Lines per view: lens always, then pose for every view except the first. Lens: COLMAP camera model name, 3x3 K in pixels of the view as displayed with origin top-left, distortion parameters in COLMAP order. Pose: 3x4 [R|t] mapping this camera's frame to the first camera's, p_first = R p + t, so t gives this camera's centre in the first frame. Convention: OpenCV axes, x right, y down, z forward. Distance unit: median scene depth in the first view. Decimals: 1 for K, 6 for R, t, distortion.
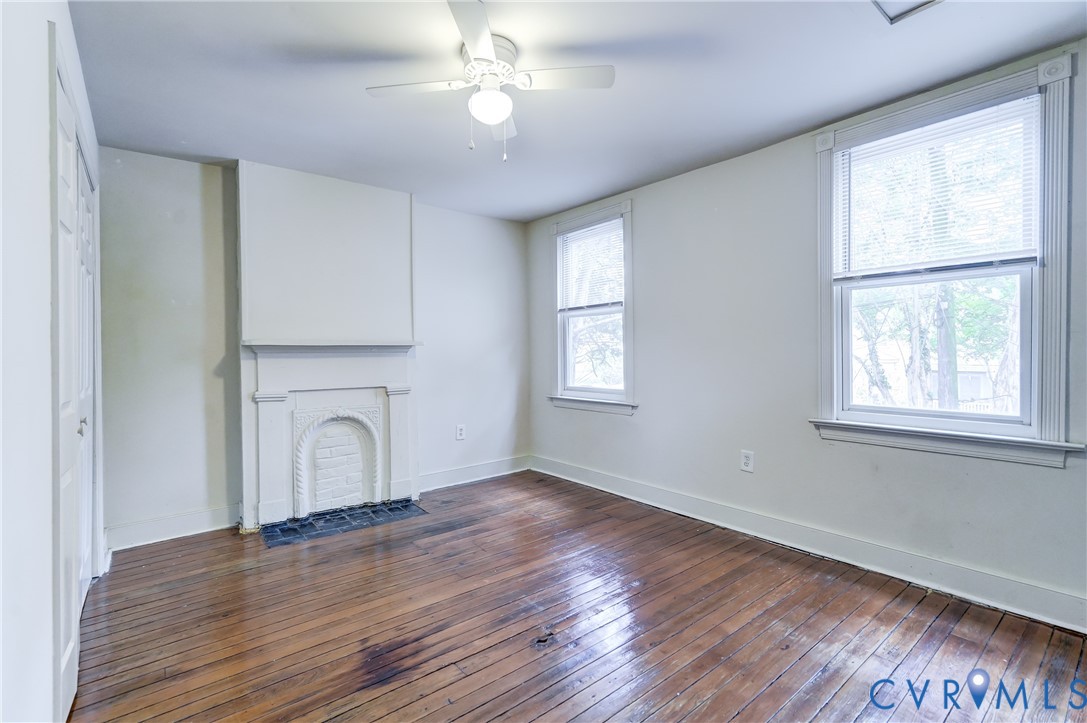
lens RADIAL K [[500.6, 0, 538.9], [0, 500.6, 361.3], [0, 0, 1]] dist [-0.004257, 0.002829]
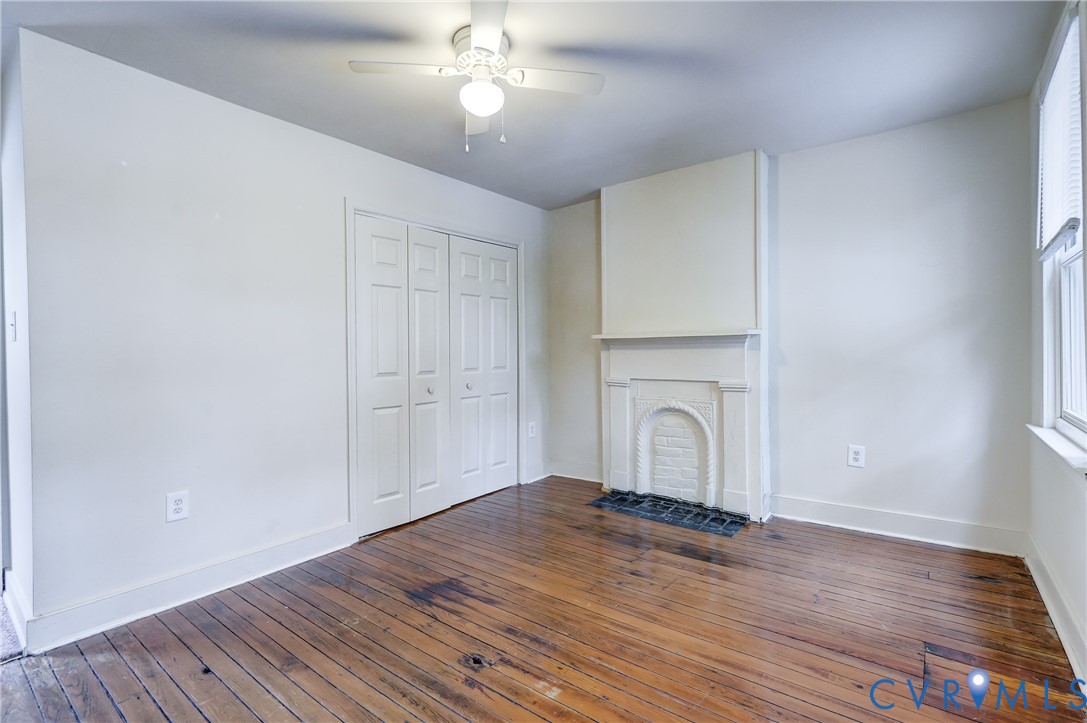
lens RADIAL K [[500.6, 0, 539.5], [0, 500.6, 356.2], [0, 0, 1]] dist [-0.004257, 0.002829]
pose [[0.224394, 0.019921, -0.974295, 0.587076], [-0.003210, 0.999801, 0.019703, -0.013698], [0.974493, -0.001293, 0.224414, 0.578829]]
